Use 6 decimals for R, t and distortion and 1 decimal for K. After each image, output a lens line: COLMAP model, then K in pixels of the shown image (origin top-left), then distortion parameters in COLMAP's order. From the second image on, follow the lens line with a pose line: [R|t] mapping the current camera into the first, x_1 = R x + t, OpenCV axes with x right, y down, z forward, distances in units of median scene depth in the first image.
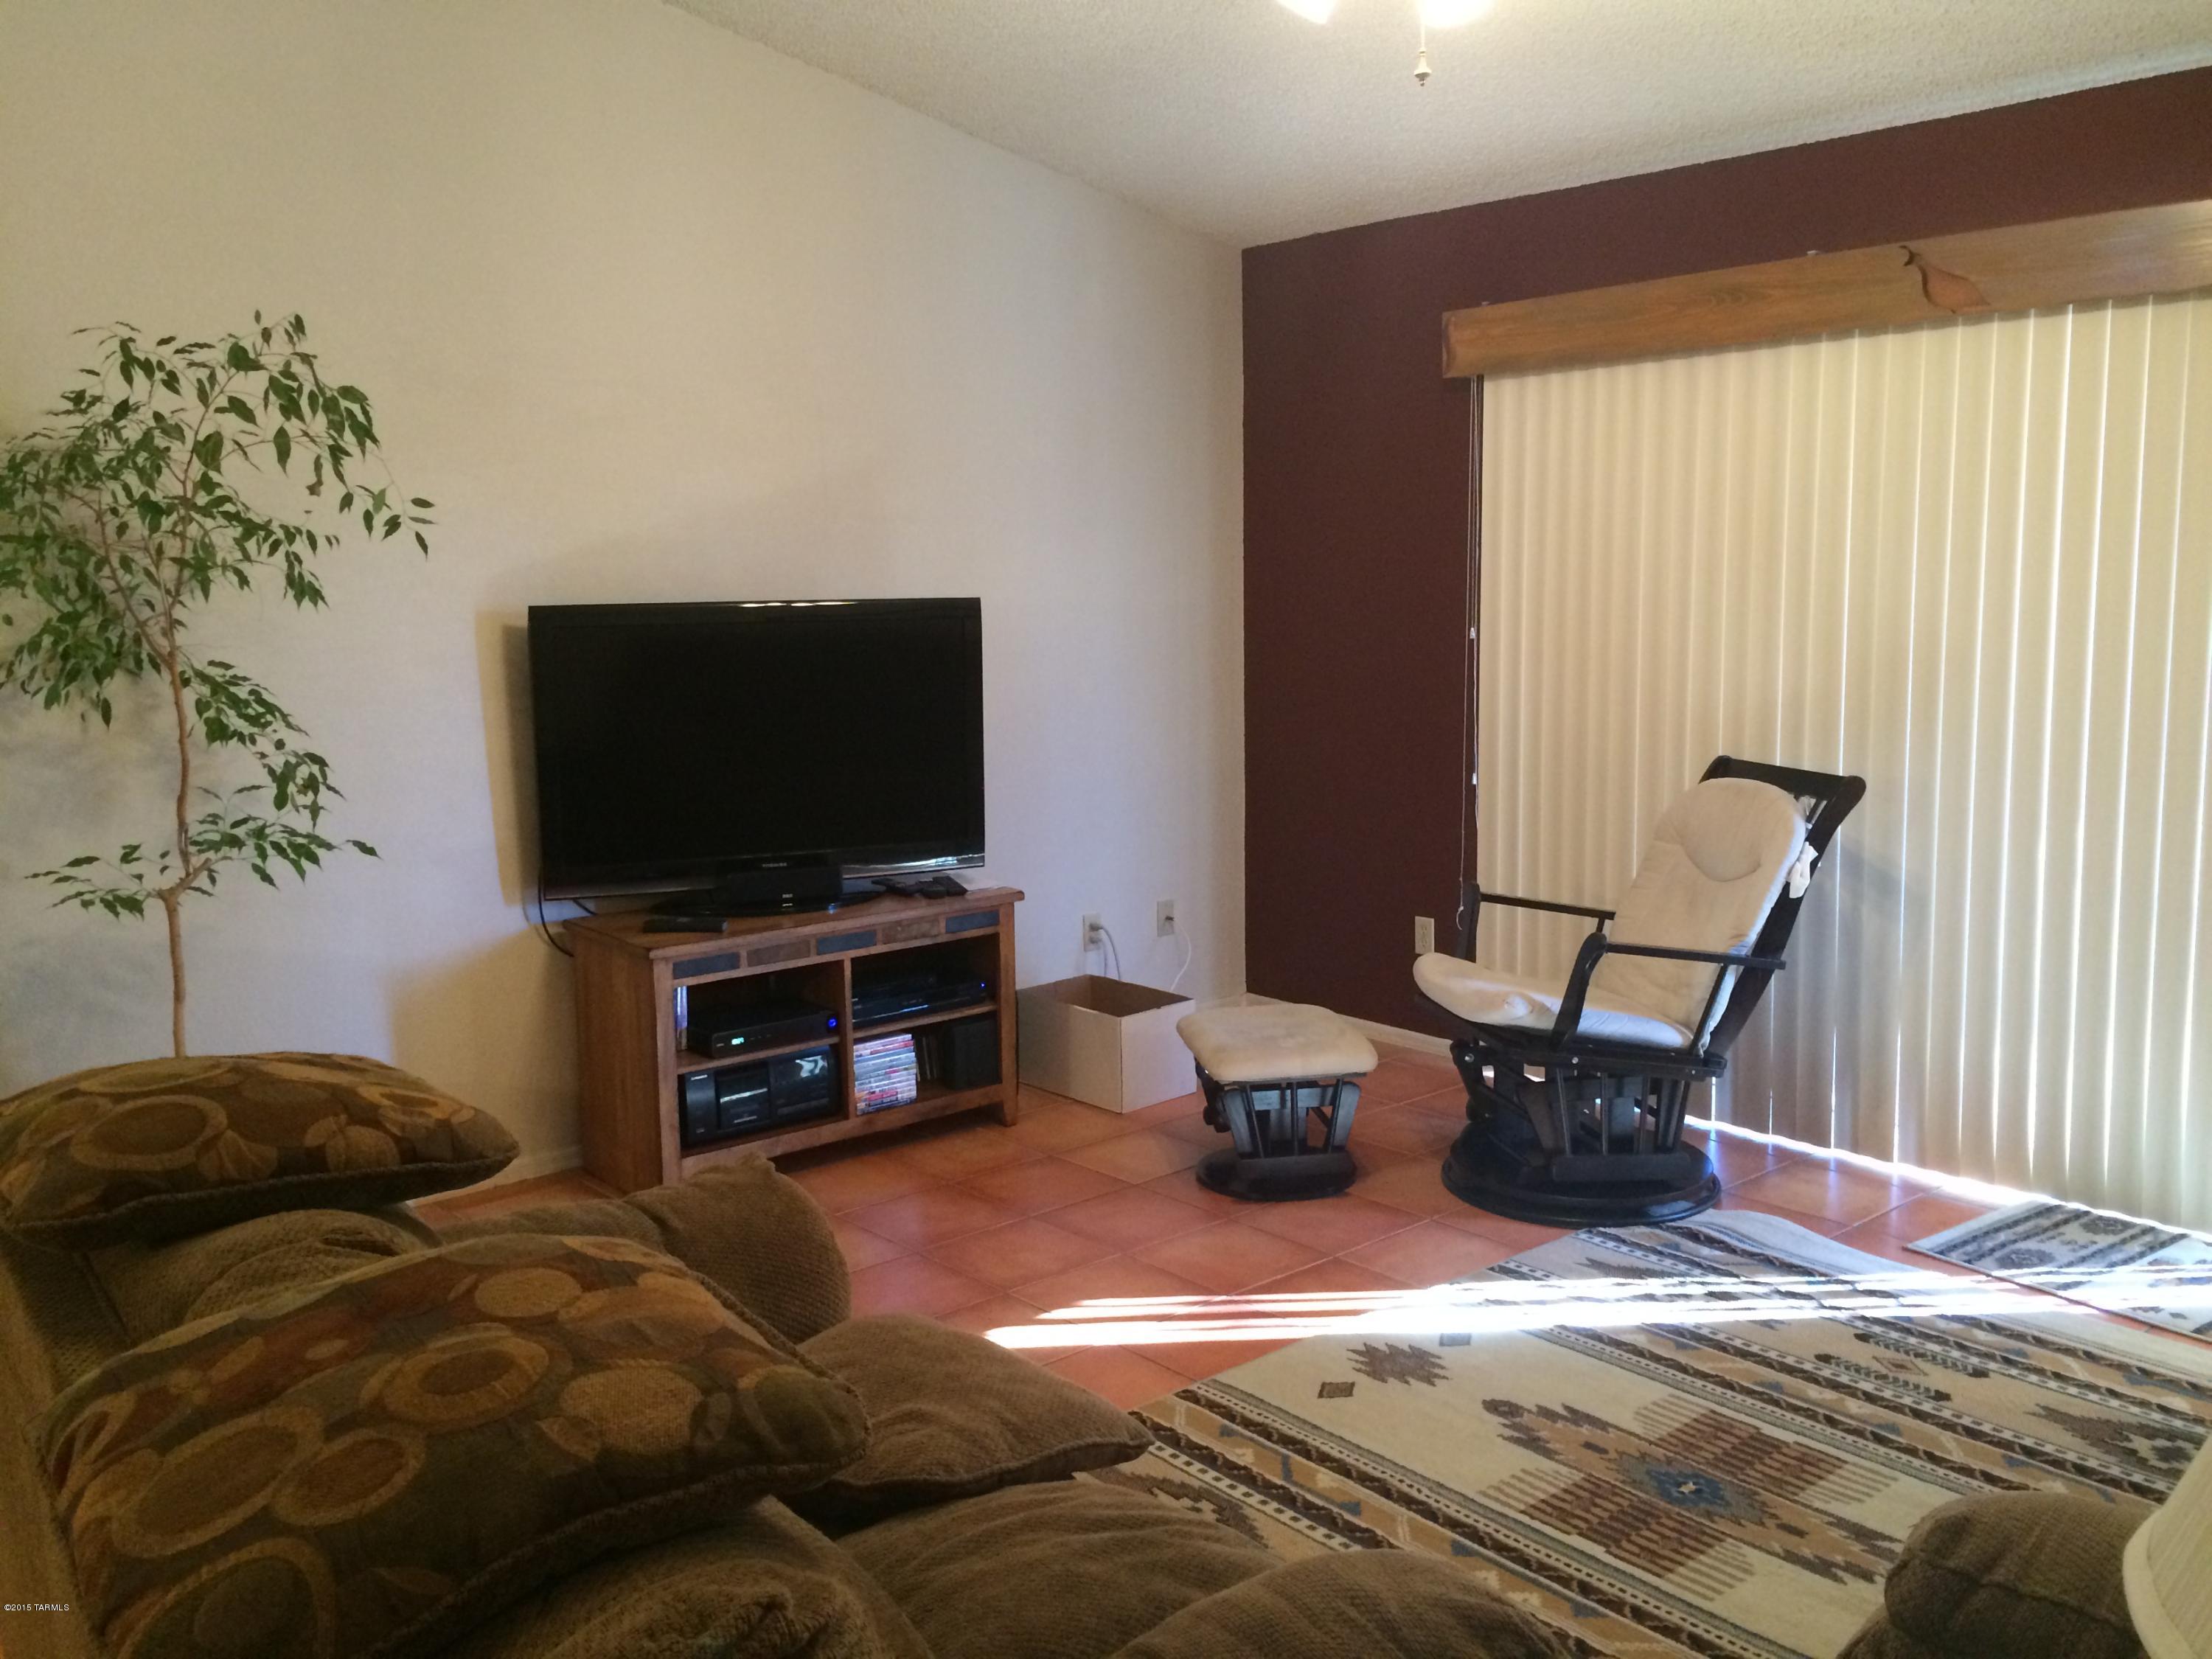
lens RADIAL K [[1883.0, 0, 1104.1], [0, 1883.0, 825.7], [0, 0, 1]] dist [0.089104, -0.120058]
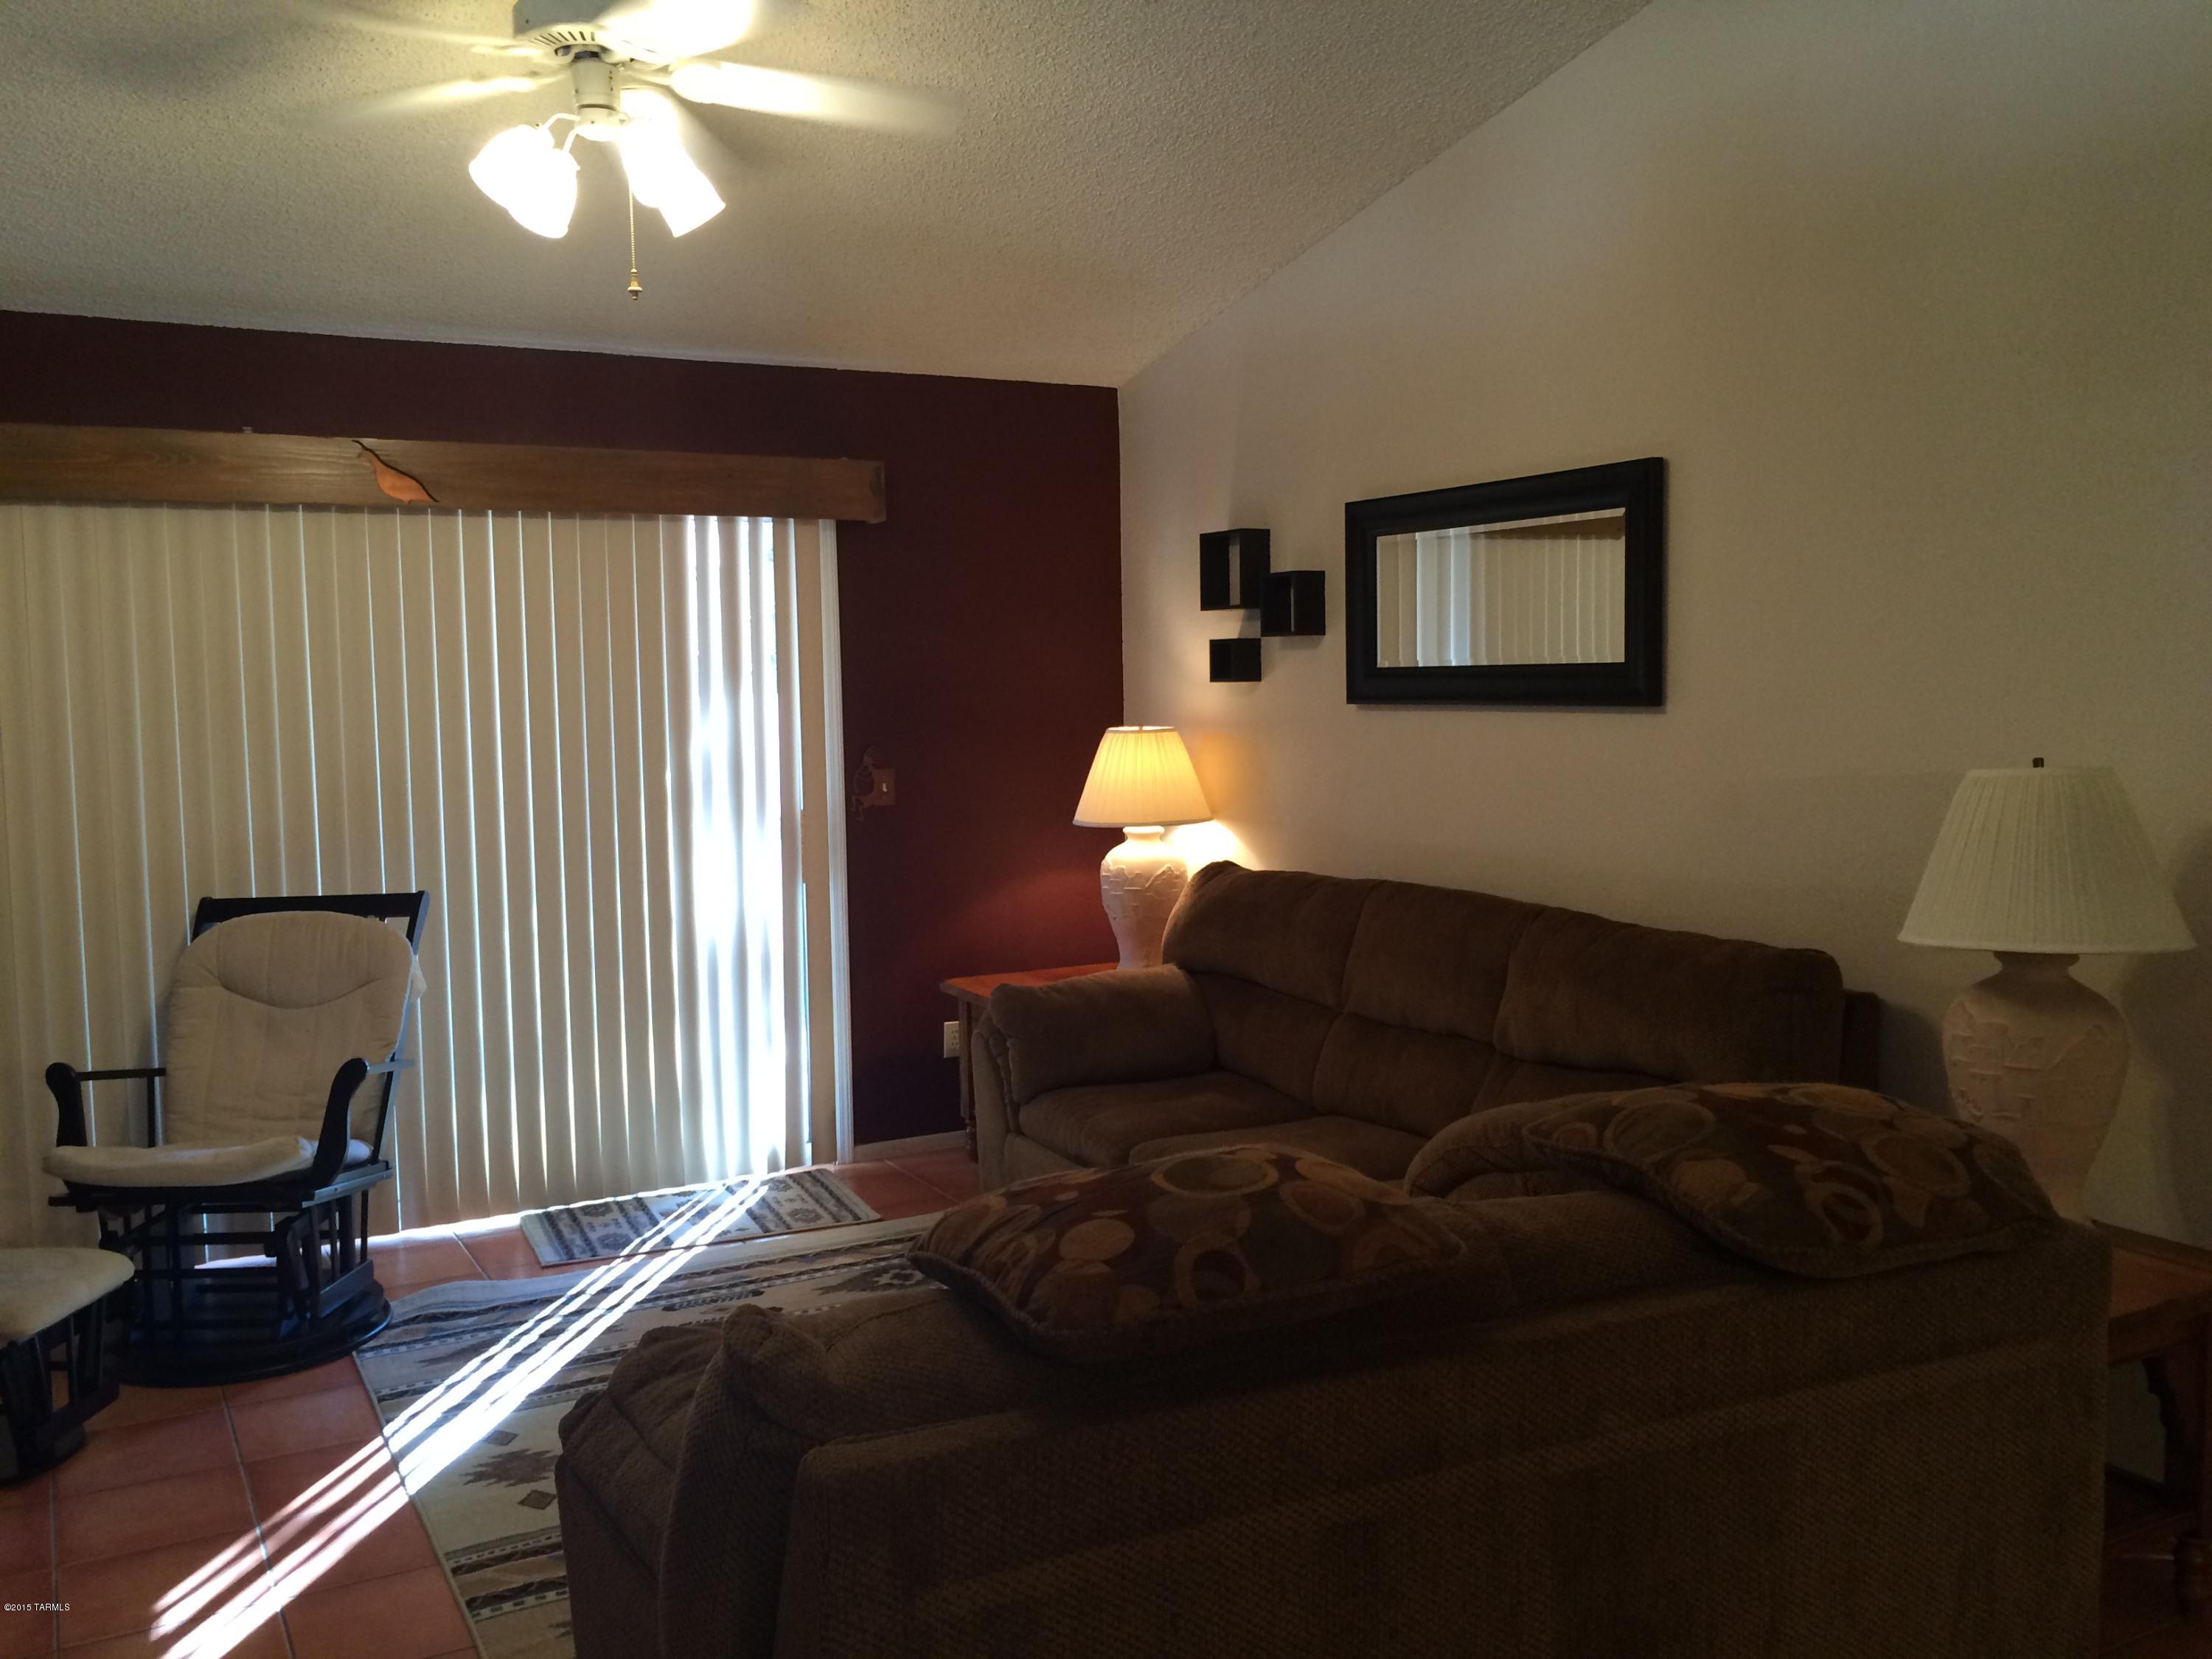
lens RADIAL K [[1883.0, 0, 1094.5], [0, 1883.0, 839.4], [0, 0, 1]] dist [0.089104, -0.120058]
pose [[0.189690, -0.065883, 0.979631, -0.713830], [0.145163, 0.988663, 0.038382, -0.045085], [-0.971054, 0.134926, 0.197104, 0.405178]]
